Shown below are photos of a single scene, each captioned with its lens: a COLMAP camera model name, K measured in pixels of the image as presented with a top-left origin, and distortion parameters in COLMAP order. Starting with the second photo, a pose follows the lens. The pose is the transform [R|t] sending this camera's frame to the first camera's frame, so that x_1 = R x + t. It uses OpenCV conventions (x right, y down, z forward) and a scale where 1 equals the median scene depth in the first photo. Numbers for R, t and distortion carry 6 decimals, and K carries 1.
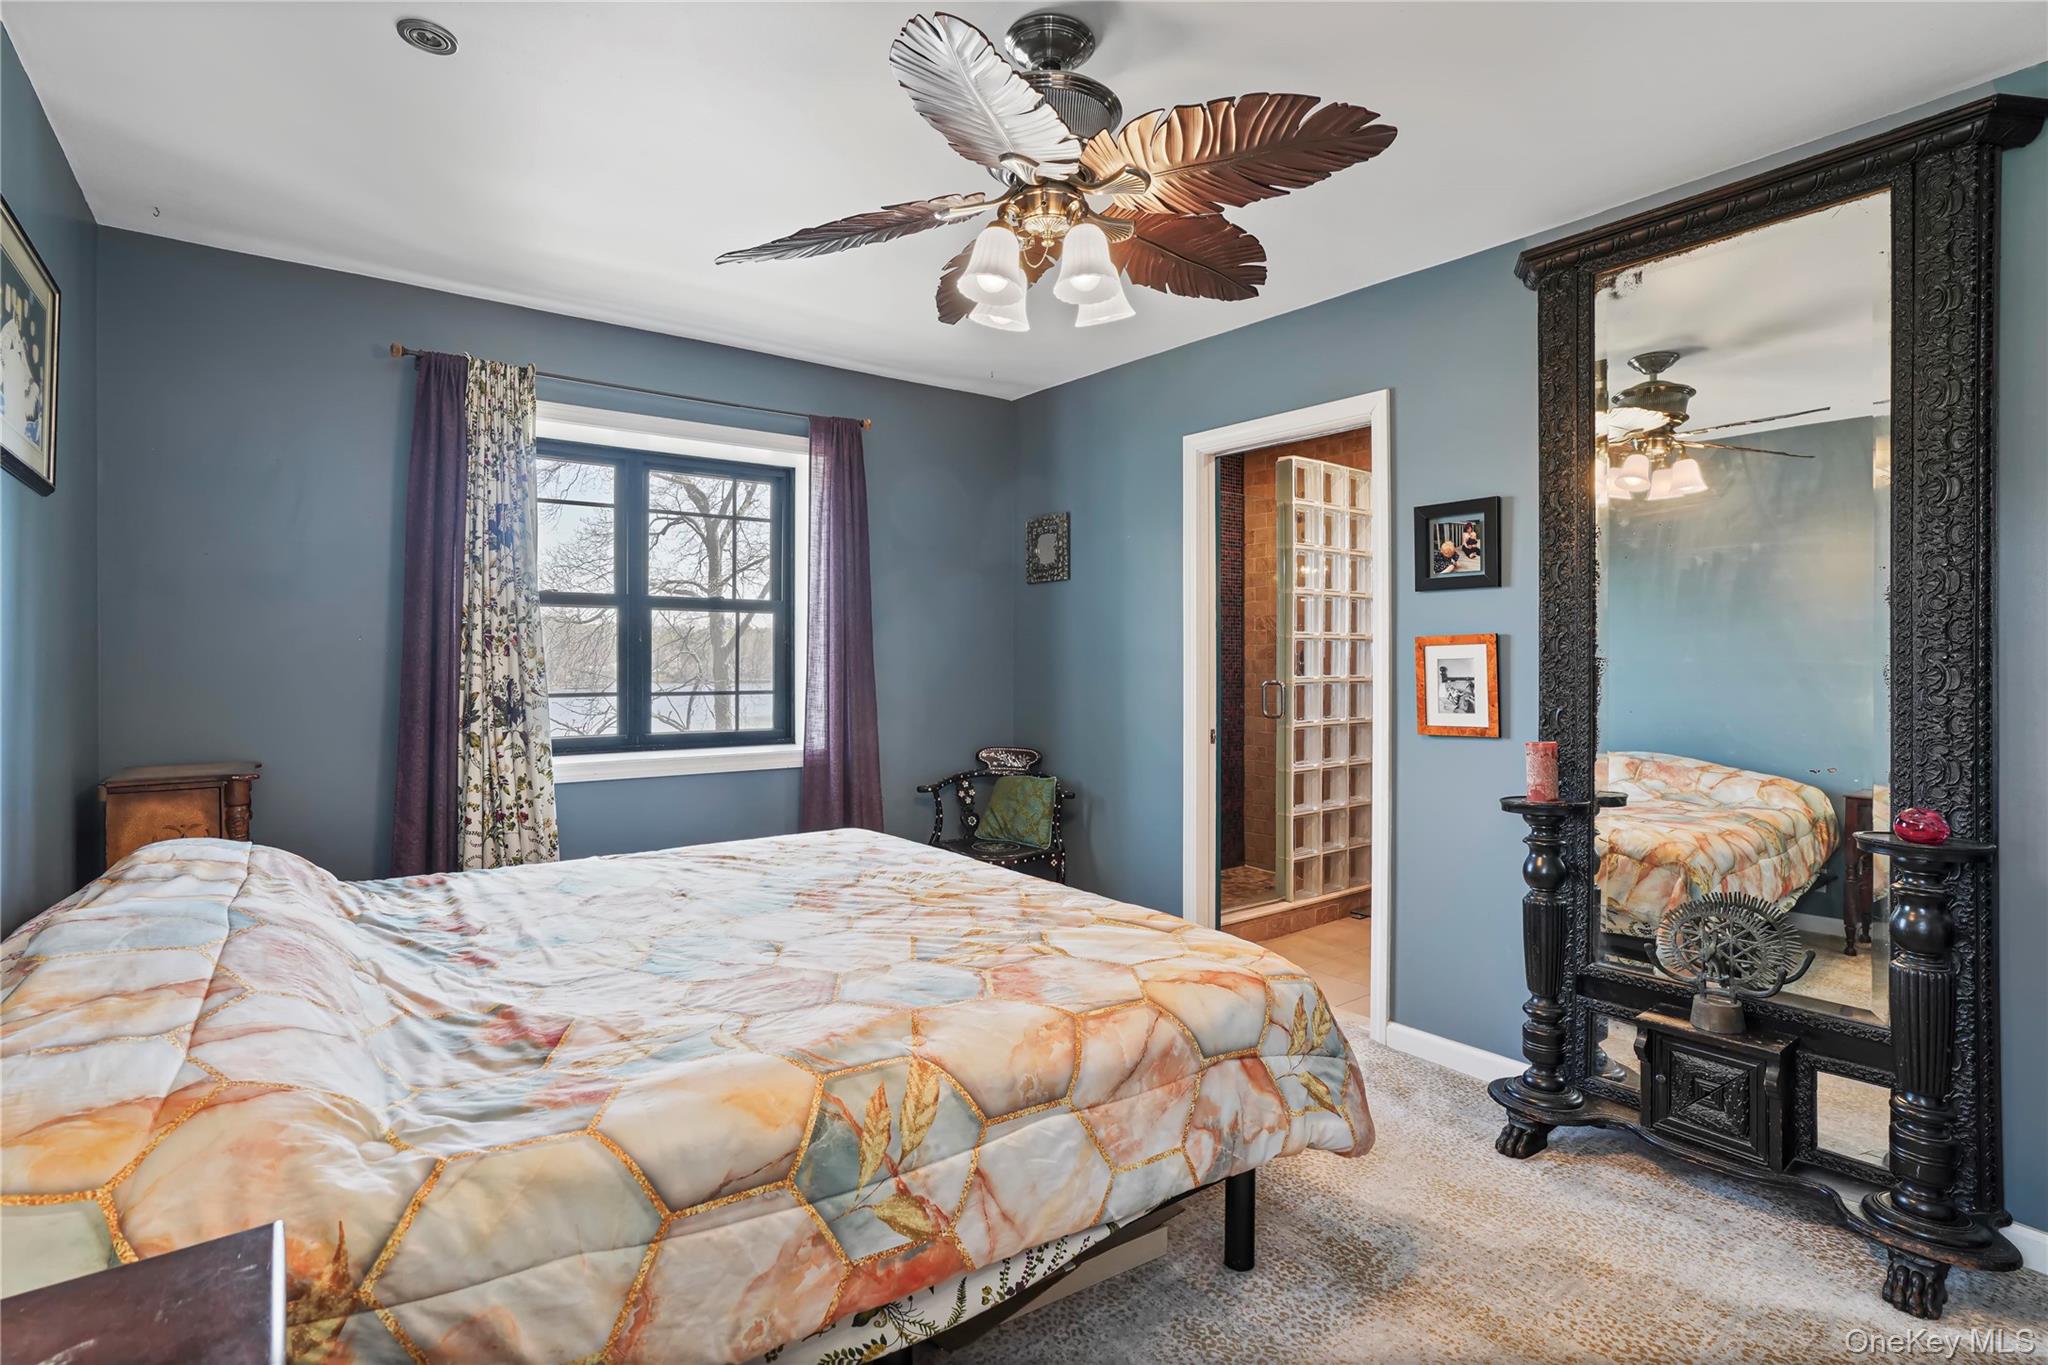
lens RADIAL K [[956.9, 0, 1040.3], [0, 956.9, 672.6], [0, 0, 1]] dist [-0.045775, 0.018713]
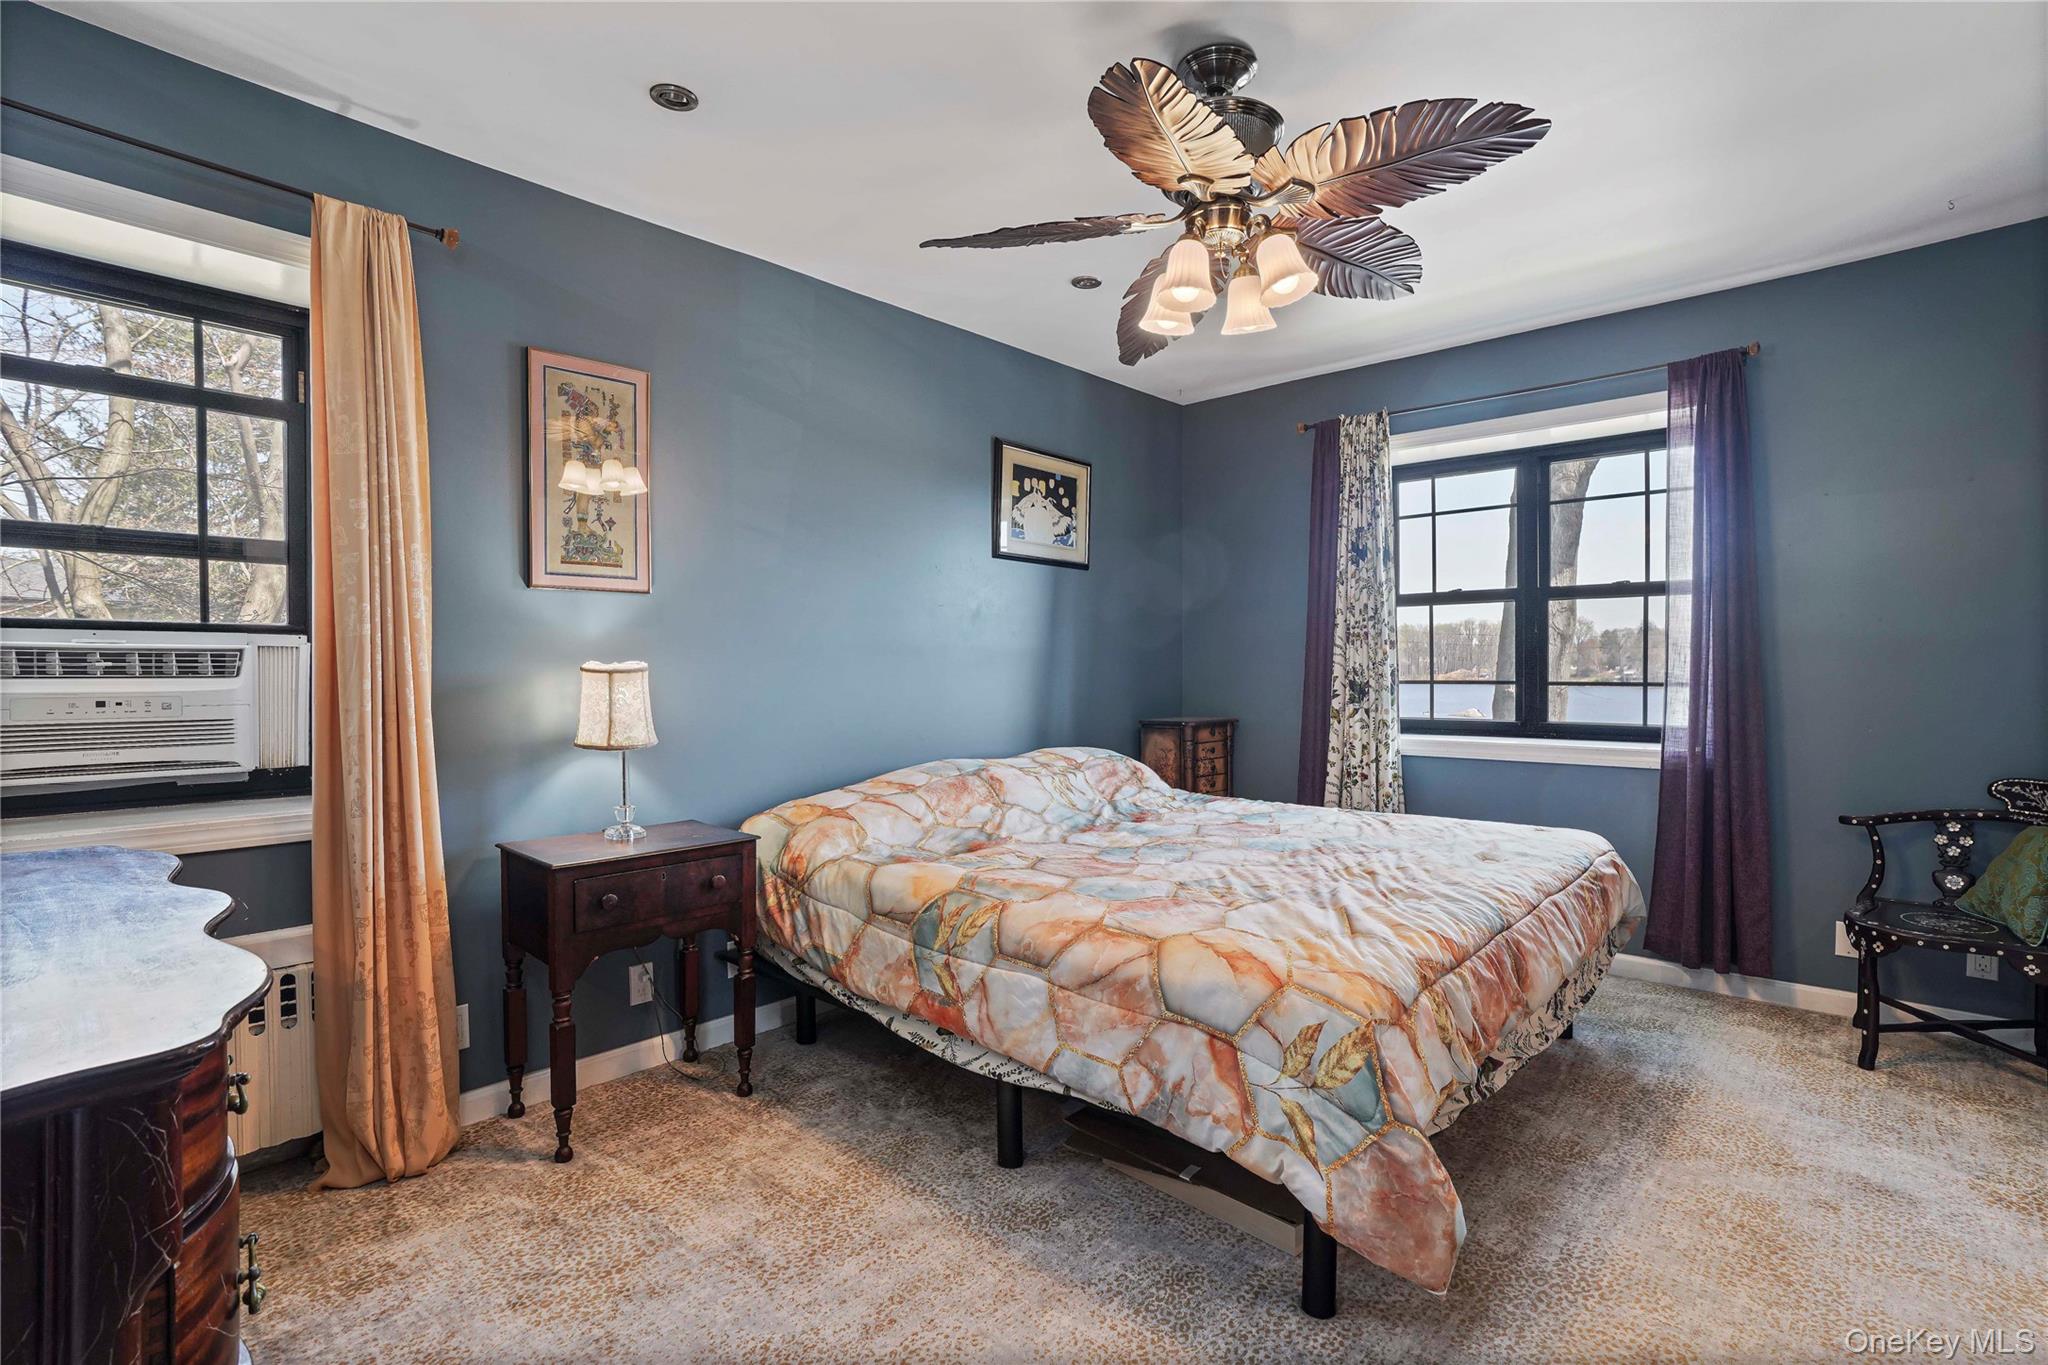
lens RADIAL K [[956.9, 0, 1031.3], [0, 956.9, 684.3], [0, 0, 1]] dist [-0.045775, 0.018713]
pose [[0.189736, 0.015026, -0.981720, 1.119296], [-0.005696, 0.999883, 0.014203, 0.028732], [0.981819, 0.002897, 0.189799, 0.619058]]
